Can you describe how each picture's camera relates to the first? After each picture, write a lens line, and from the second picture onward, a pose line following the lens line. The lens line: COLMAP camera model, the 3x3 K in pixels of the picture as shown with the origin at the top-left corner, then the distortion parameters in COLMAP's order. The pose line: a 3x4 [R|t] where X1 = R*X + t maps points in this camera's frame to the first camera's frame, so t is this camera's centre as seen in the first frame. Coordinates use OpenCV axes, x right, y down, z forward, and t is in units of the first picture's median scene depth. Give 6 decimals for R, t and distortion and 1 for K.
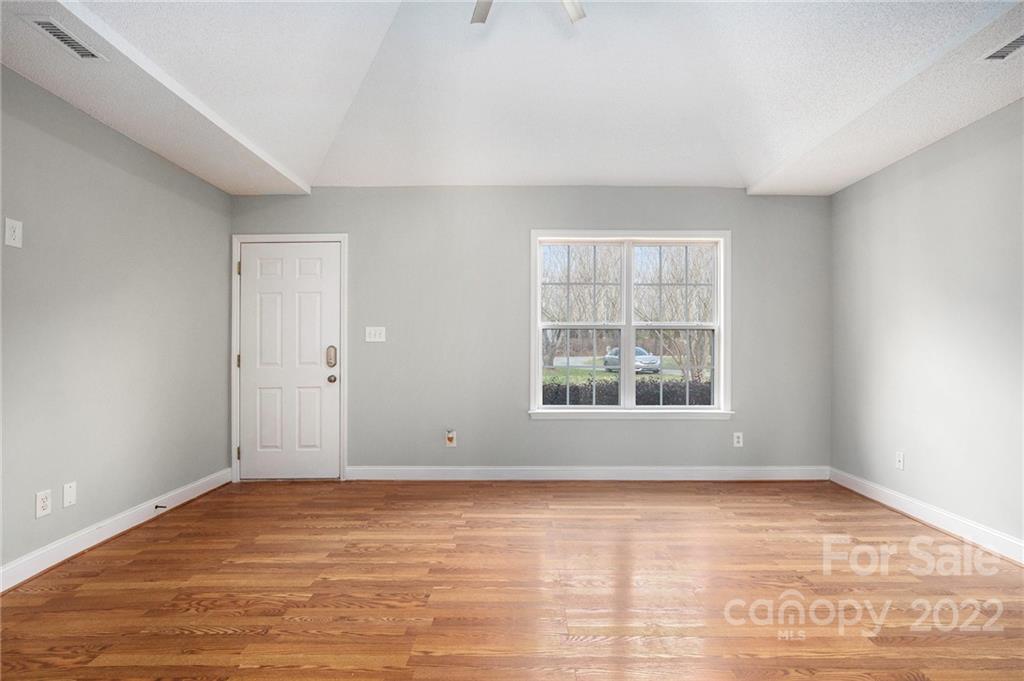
lens RADIAL K [[512.8, 0, 512.0], [0, 512.8, 340.5], [0, 0, 1]] dist [0.058524, 0.000572]
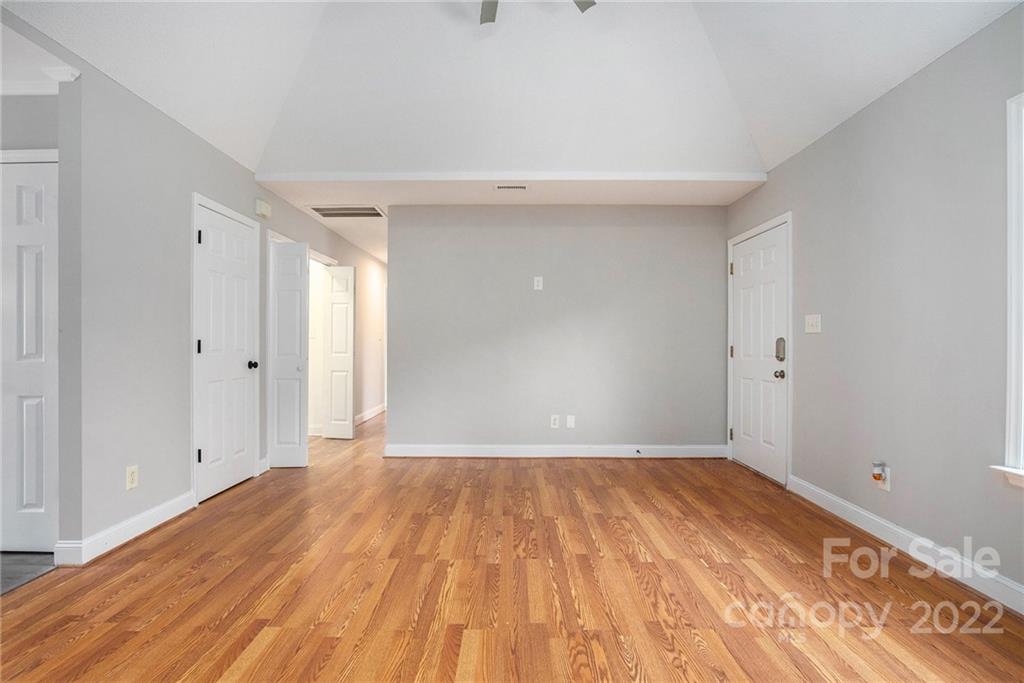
lens RADIAL K [[482.1, 0, 510.6], [0, 482.1, 331.0], [0, 0, 1]] dist [-0.030766, -0.000167]
pose [[0.028827, -0.008569, -0.999548, 0.636867], [0.001553, 0.999962, -0.008528, 0.005507], [0.999583, -0.001307, 0.028839, 0.666937]]
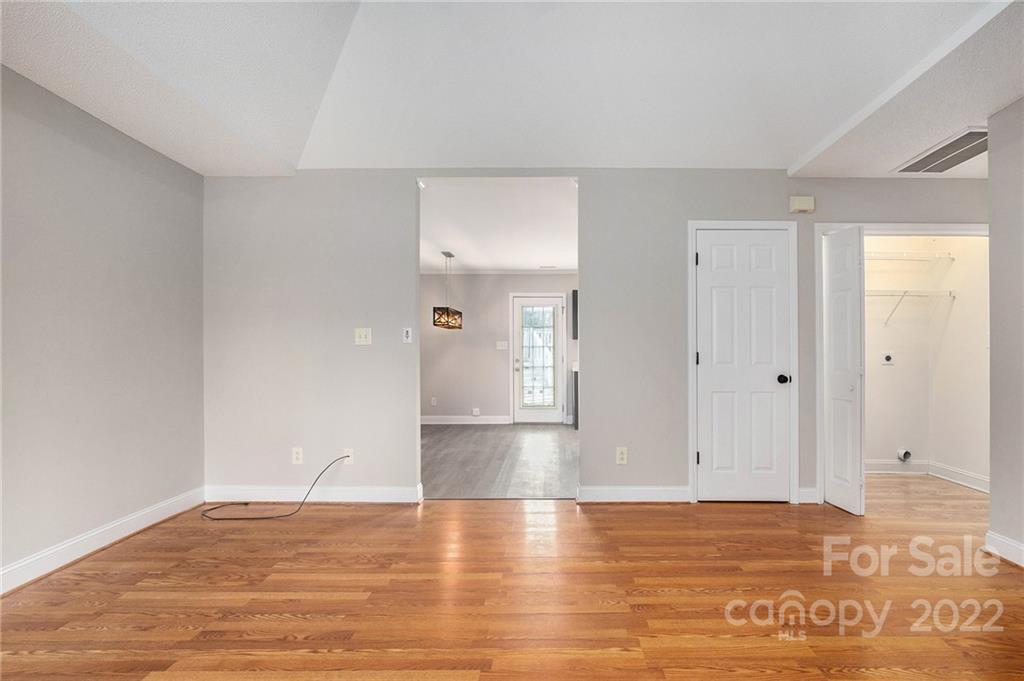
lens RADIAL K [[495.7, 0, 537.9], [0, 495.7, 340.0], [0, 0, 1]] dist [0.000026, -0.000295]
pose [[-0.999814, 0.017761, -0.007550, 0.004137], [0.017938, 0.999549, -0.024066, 0.006118], [0.007120, -0.024197, -0.999682, 1.184134]]
